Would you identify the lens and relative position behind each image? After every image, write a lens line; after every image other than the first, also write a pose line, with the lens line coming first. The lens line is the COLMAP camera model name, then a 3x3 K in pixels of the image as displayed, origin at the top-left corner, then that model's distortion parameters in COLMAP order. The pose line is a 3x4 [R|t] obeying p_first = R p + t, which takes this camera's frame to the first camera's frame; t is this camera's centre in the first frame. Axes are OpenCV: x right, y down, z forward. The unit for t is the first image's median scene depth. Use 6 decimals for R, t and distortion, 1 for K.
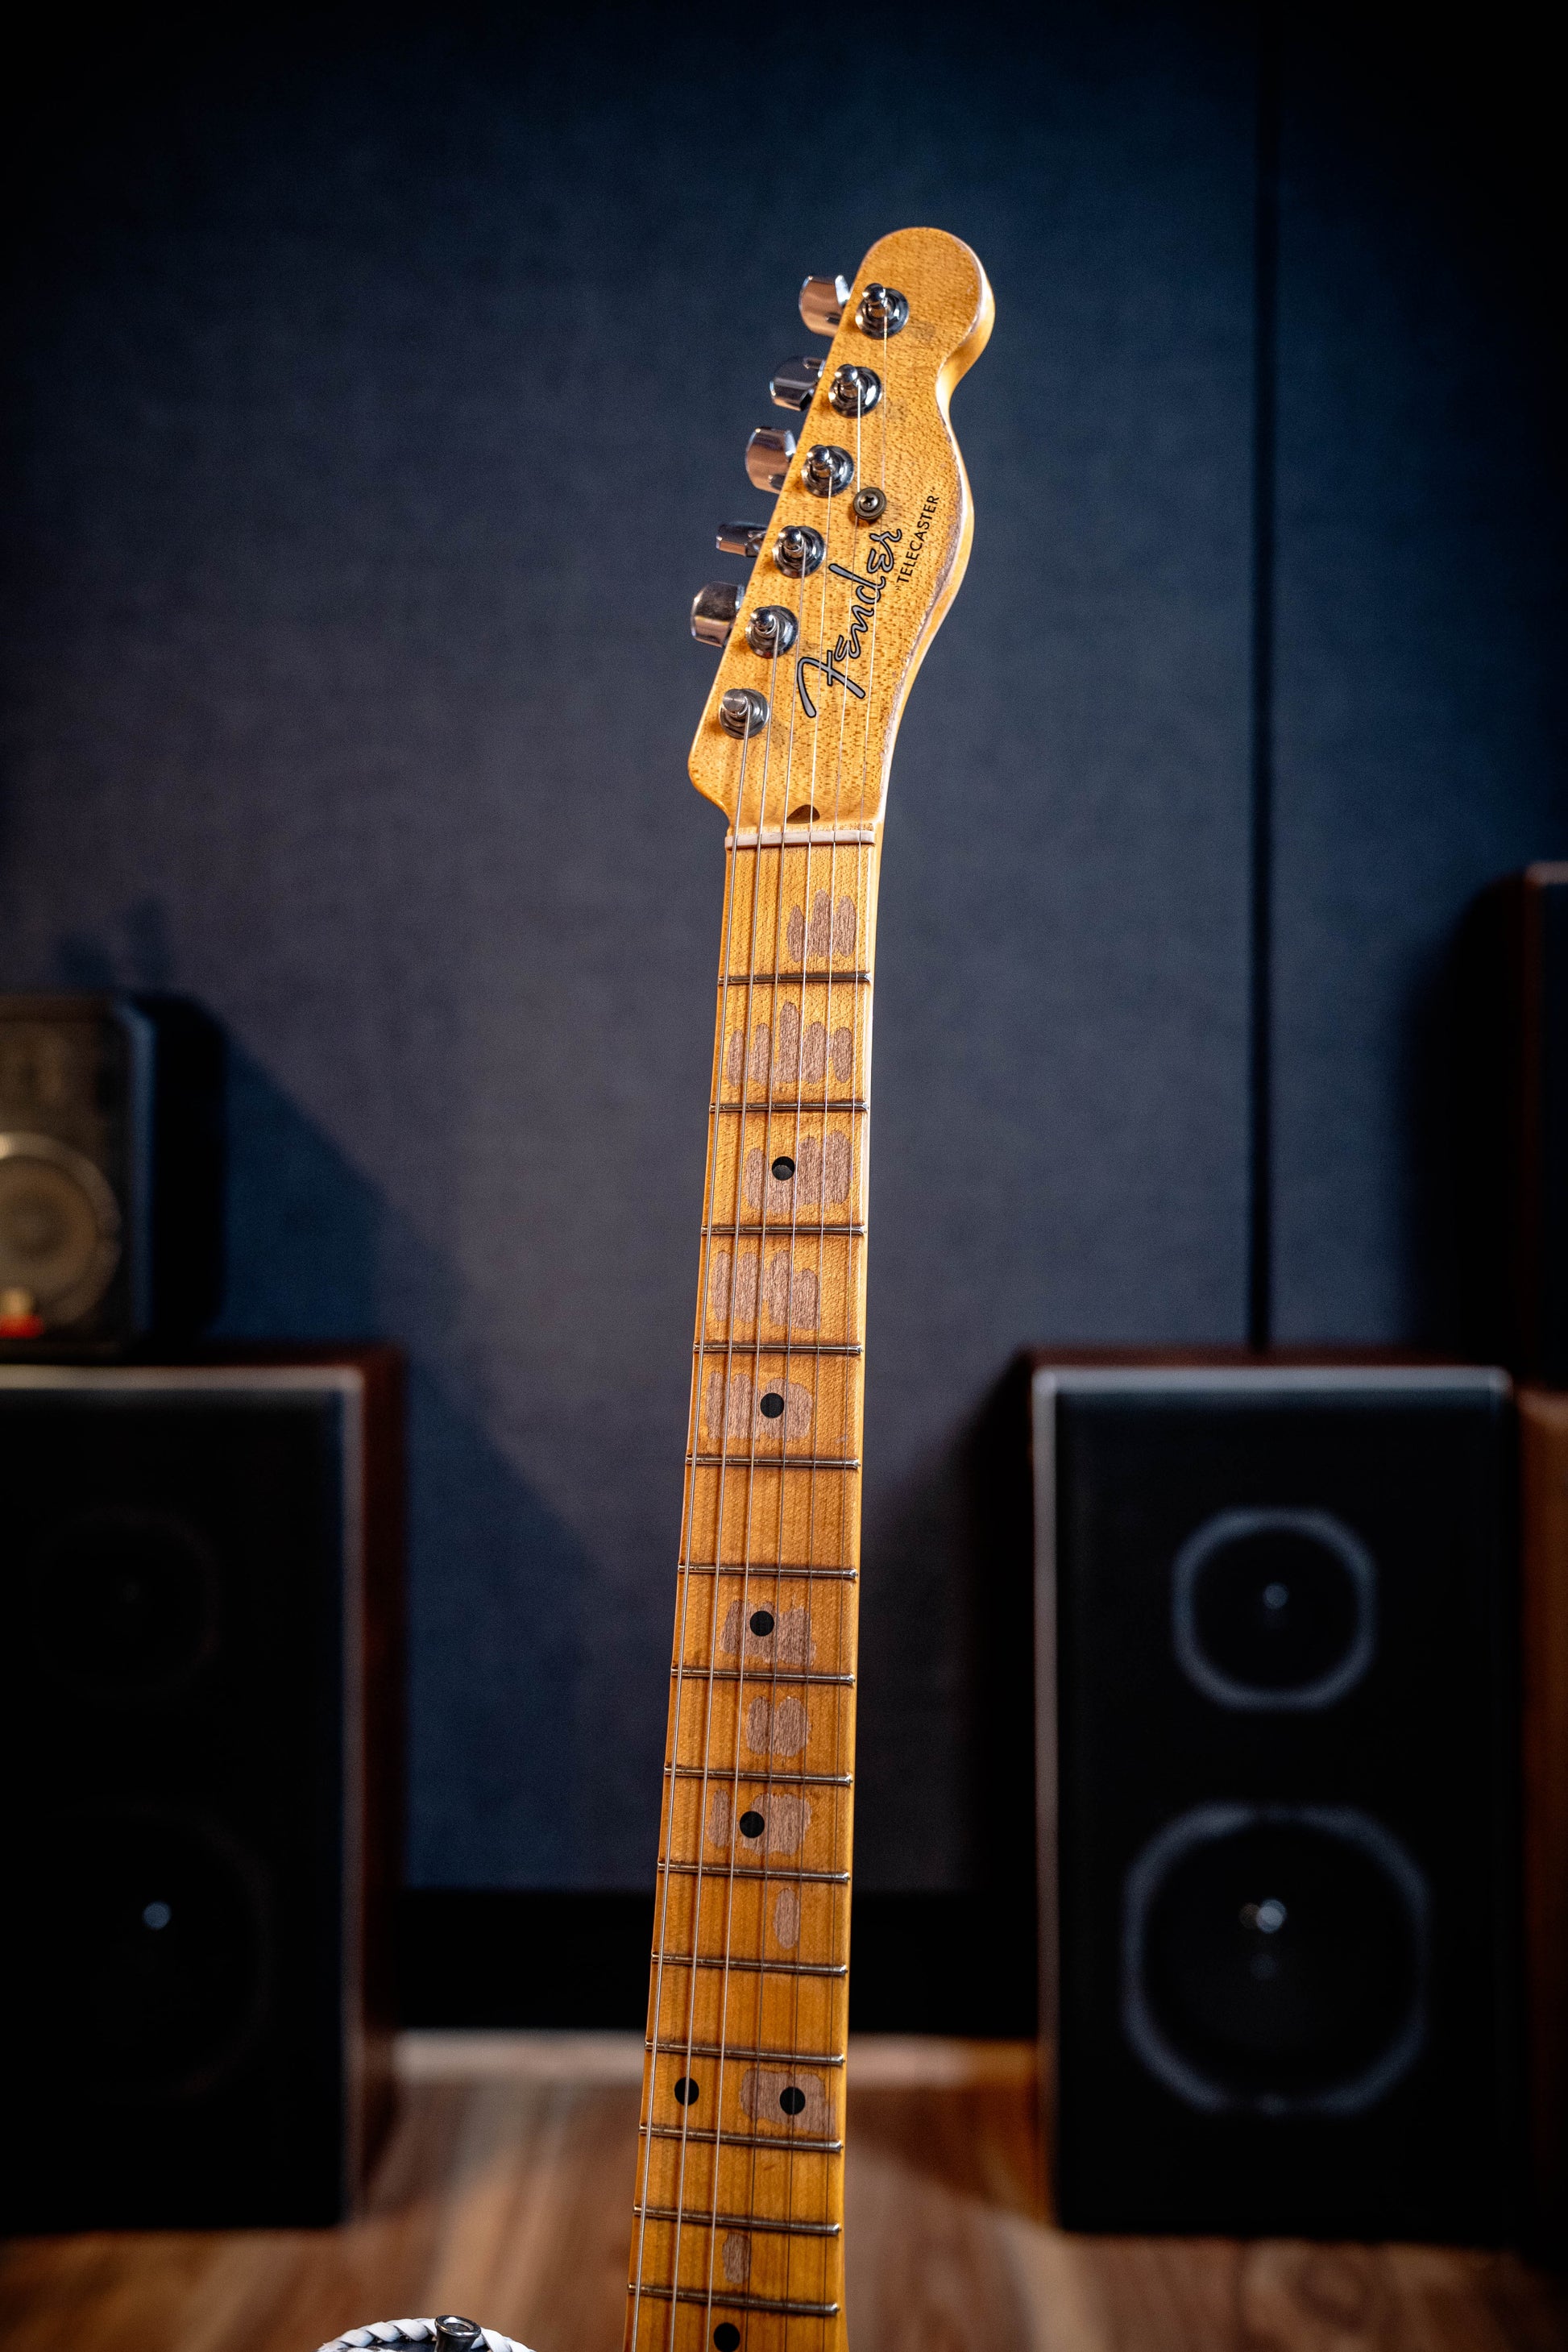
lens RADIAL K [[2796.3, 0, 784.0], [0, 2796.3, 1176.0], [0, 0, 1]] dist [0.125719, 0.000836]
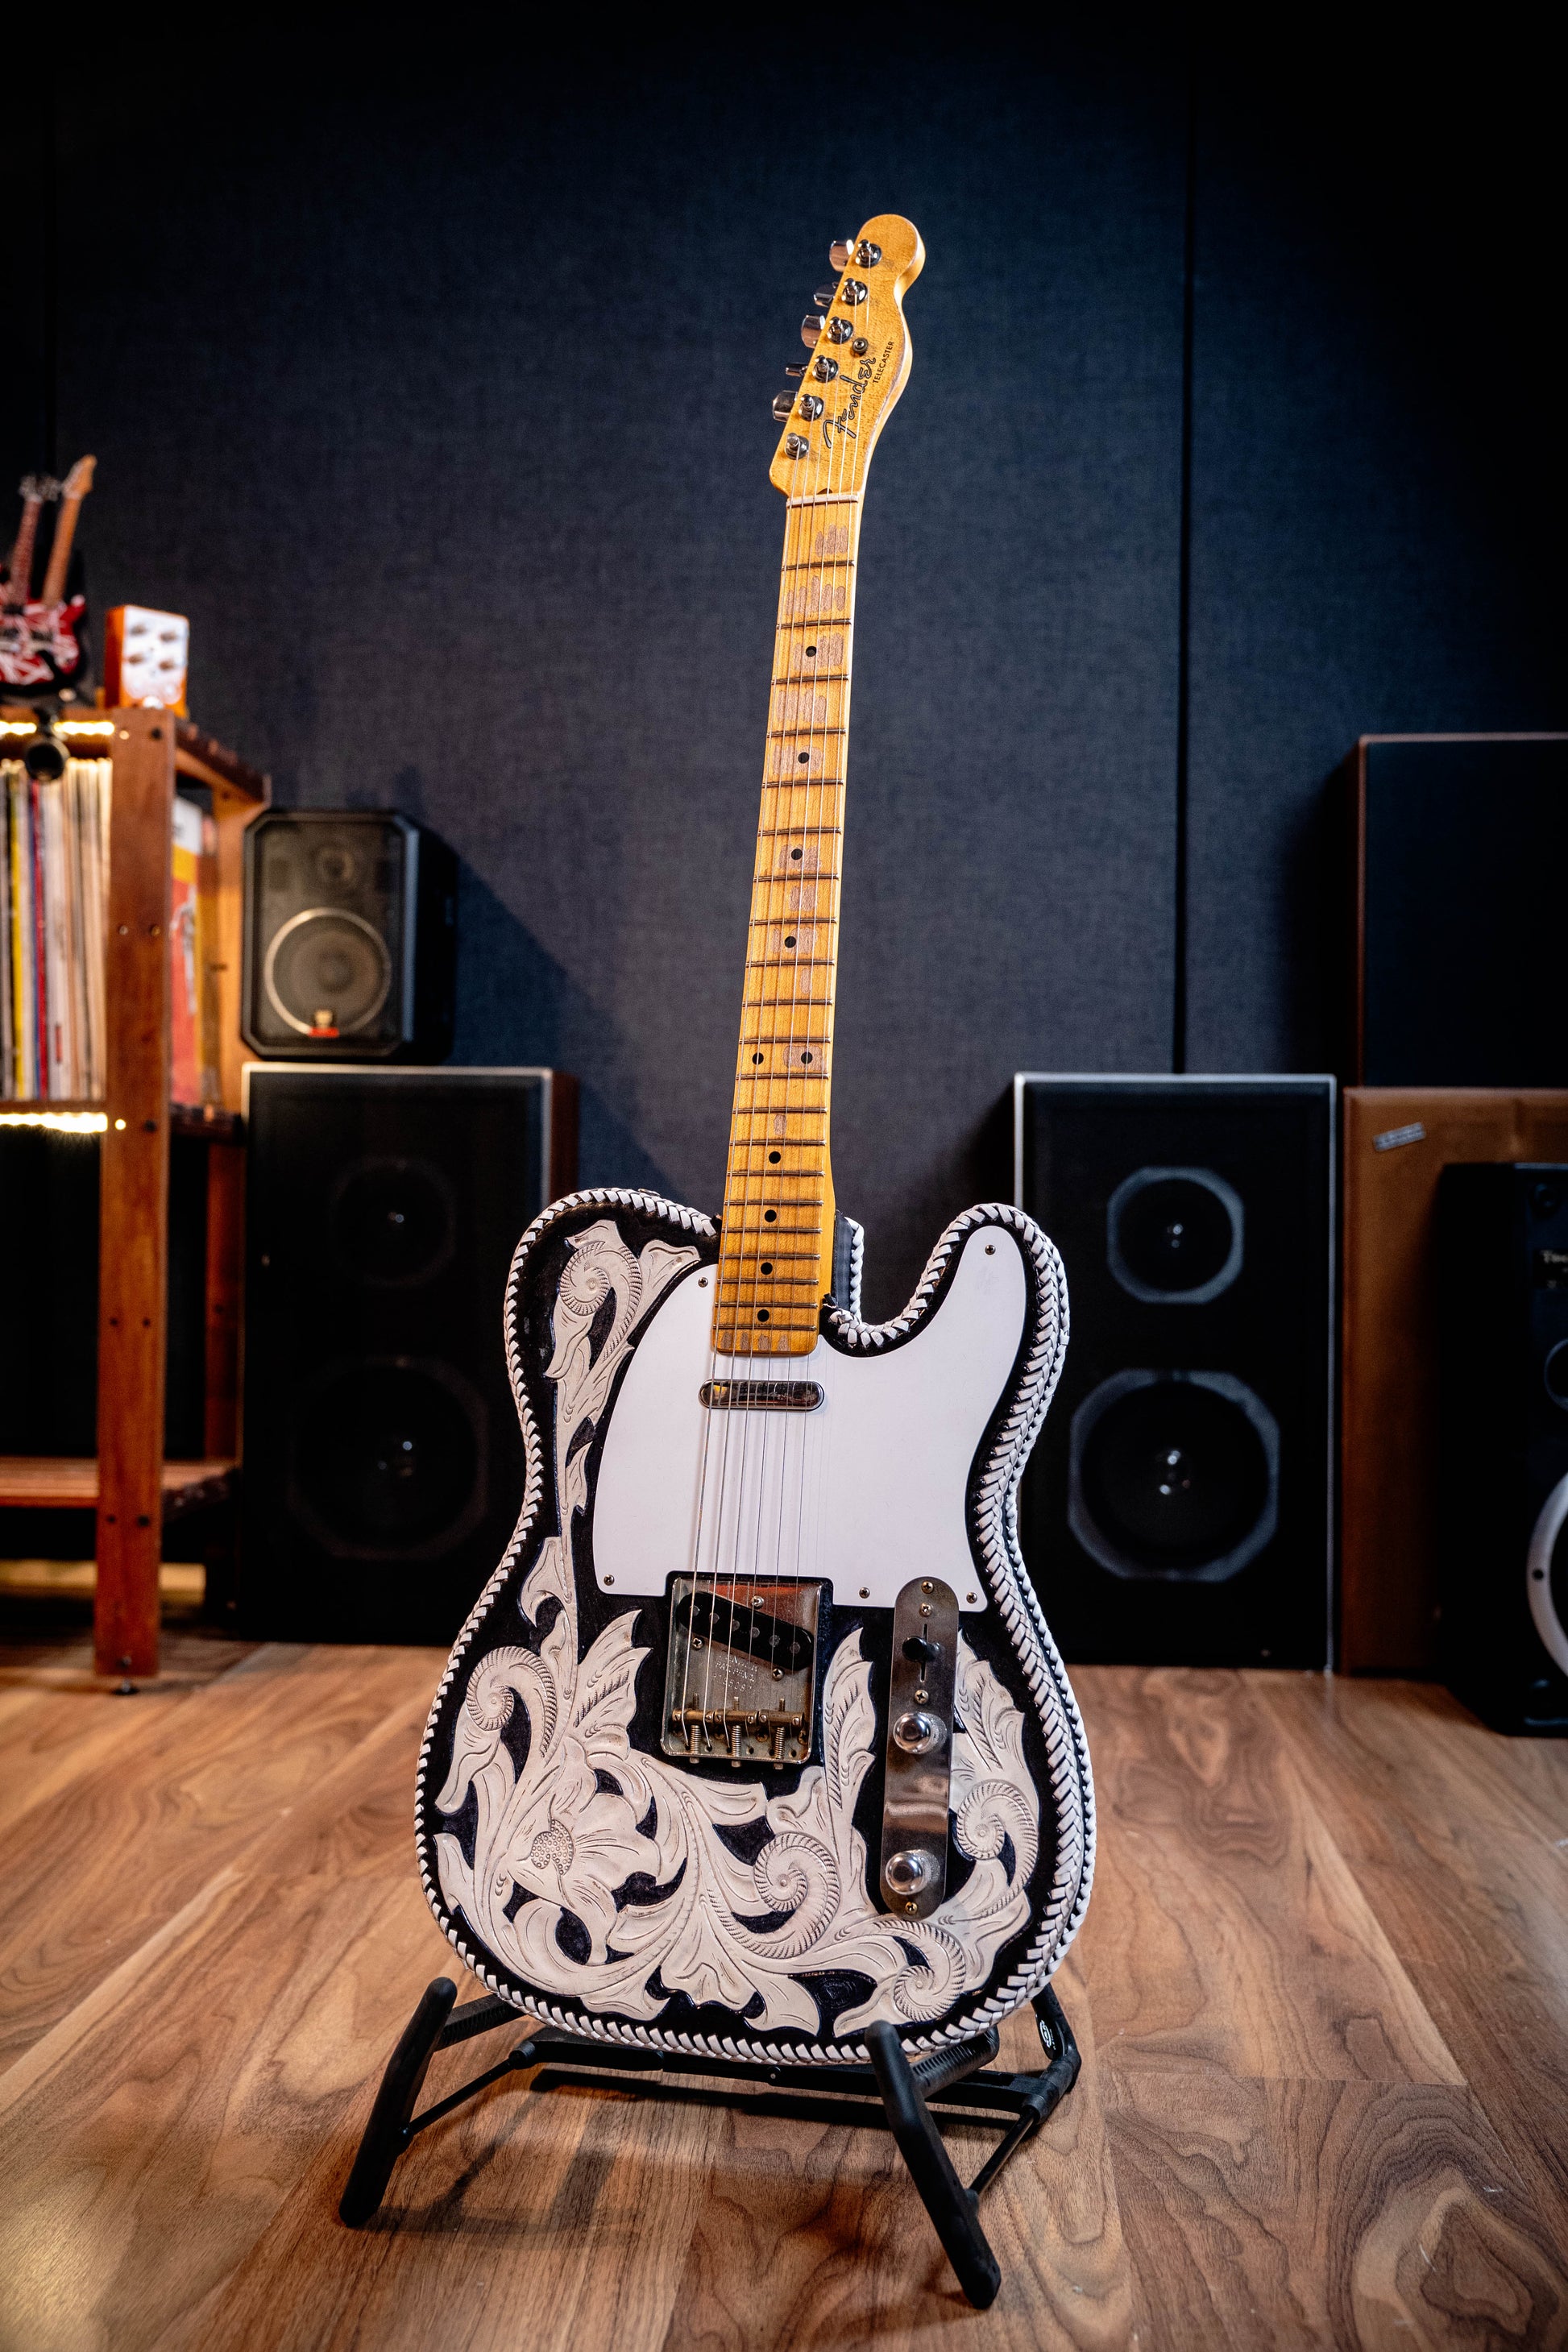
lens RADIAL K [[2599.1, 0, 784.0], [0, 2599.1, 1176.0], [0, 0, 1]] dist [0.067553, 0.028893]
pose [[0.999198, 0.012729, -0.037970, 0.022347], [-0.014166, 0.999185, -0.037804, 0.176177], [0.037458, 0.038311, 0.998564, -0.352567]]
